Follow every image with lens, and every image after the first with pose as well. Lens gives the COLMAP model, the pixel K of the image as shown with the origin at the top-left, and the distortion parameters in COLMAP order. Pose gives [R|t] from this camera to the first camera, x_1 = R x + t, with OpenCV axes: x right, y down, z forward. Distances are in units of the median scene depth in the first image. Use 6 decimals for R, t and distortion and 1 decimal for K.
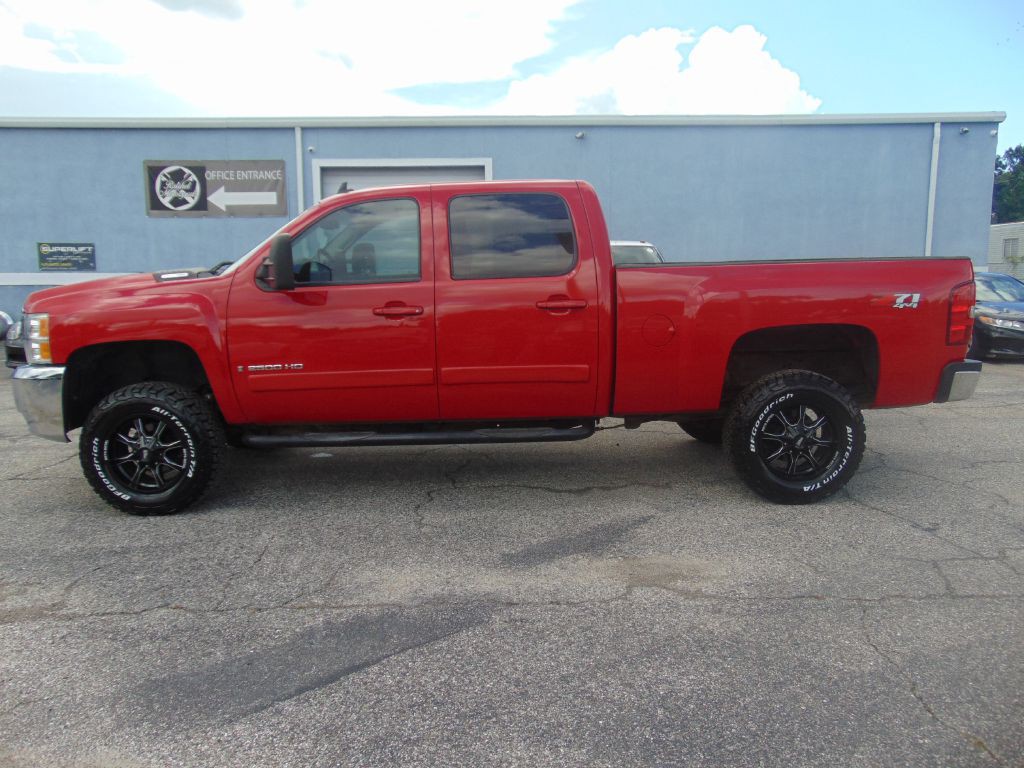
lens RADIAL K [[761.0, 0, 514.3], [0, 761.0, 383.6], [0, 0, 1]] dist [-0.030216, 0.061412]
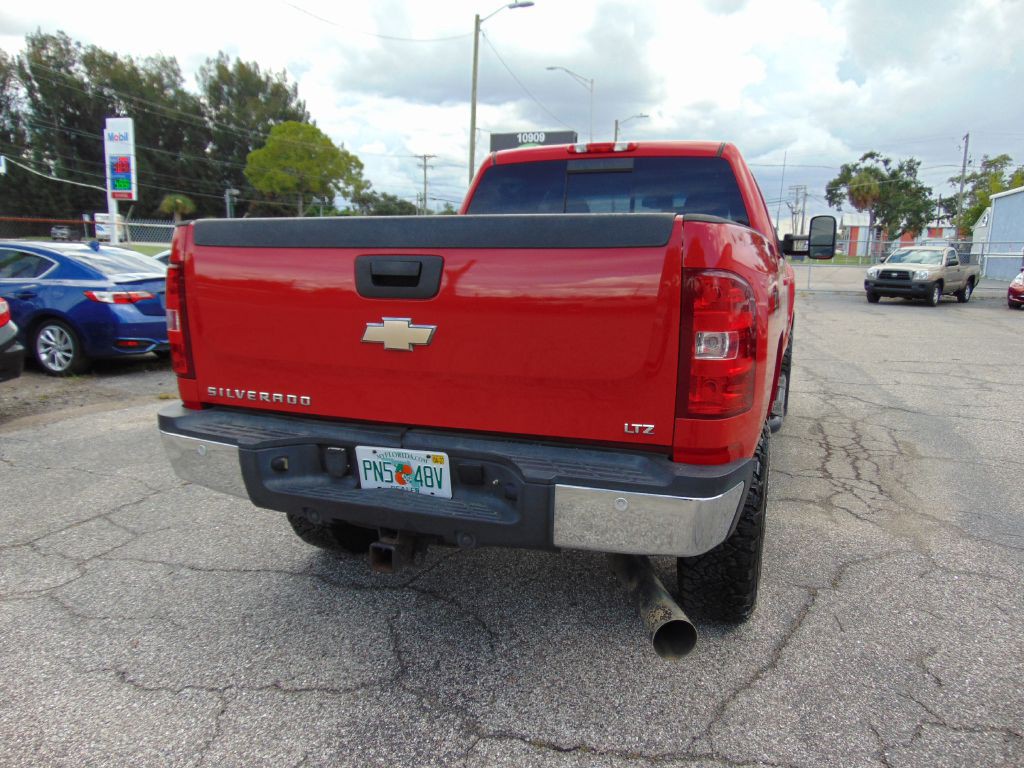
lens RADIAL K [[761.0, 0, 514.2], [0, 761.0, 382.4], [0, 0, 1]] dist [-0.030216, 0.061412]
pose [[-0.355521, 0.168777, -0.919304, 1.042352], [-0.149110, 0.960723, 0.234046, -0.221124], [0.922698, 0.220286, -0.316391, 1.428741]]
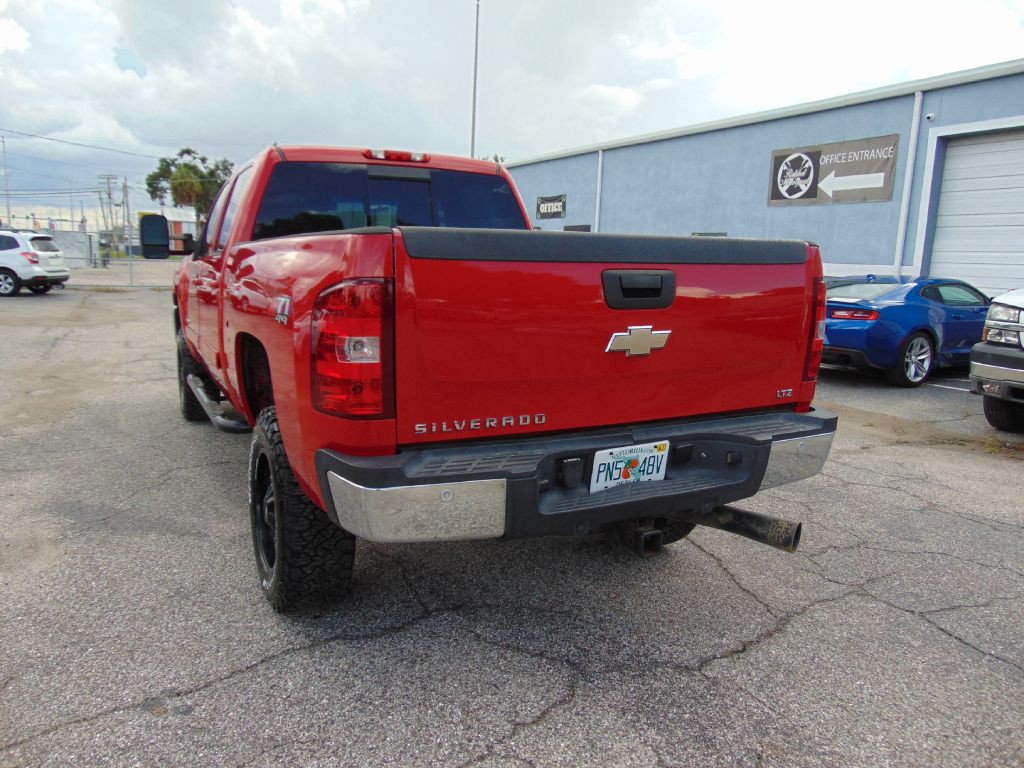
lens RADIAL K [[761.0, 0, 513.3], [0, 761.0, 383.8], [0, 0, 1]] dist [-0.030216, 0.061412]
pose [[0.462192, 0.169032, -0.870521, 1.046547], [-0.162226, 0.981216, 0.104394, -0.137986], [0.871815, 0.092972, 0.480932, 0.868995]]
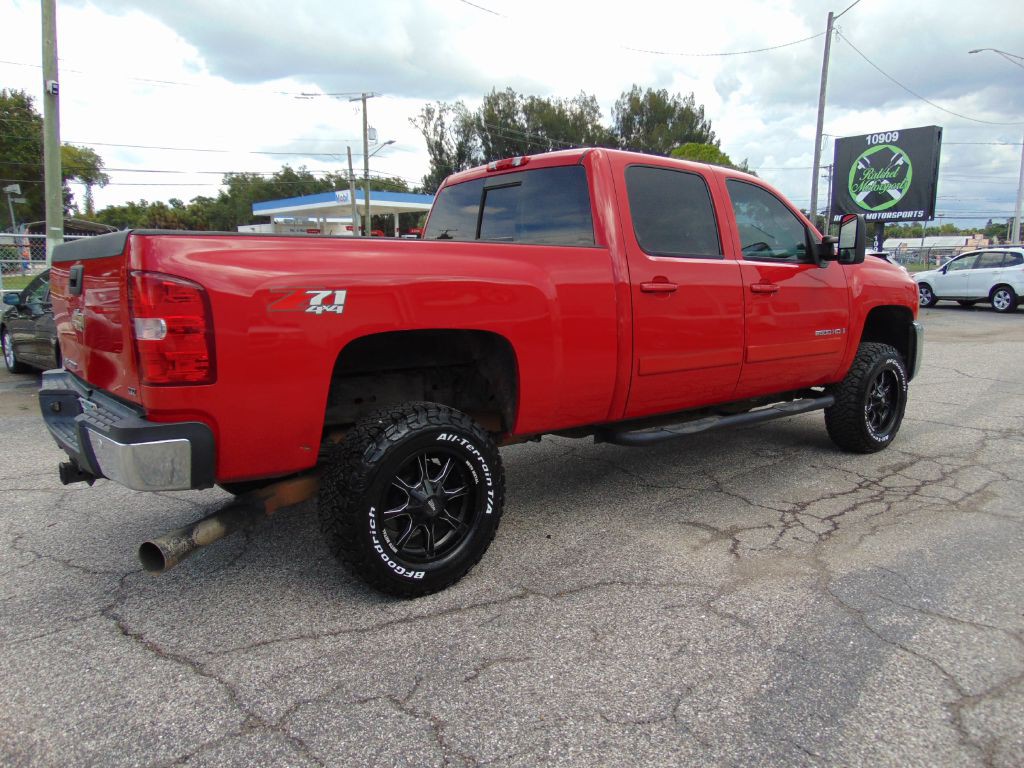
lens RADIAL K [[761.0, 0, 512.3], [0, 761.0, 382.8], [0, 0, 1]] dist [-0.030216, 0.061412]
pose [[-0.778379, 0.112423, -0.617647, 0.744432], [-0.078112, 0.958847, 0.272966, -0.292000], [0.622917, 0.260716, -0.737565, 1.977995]]
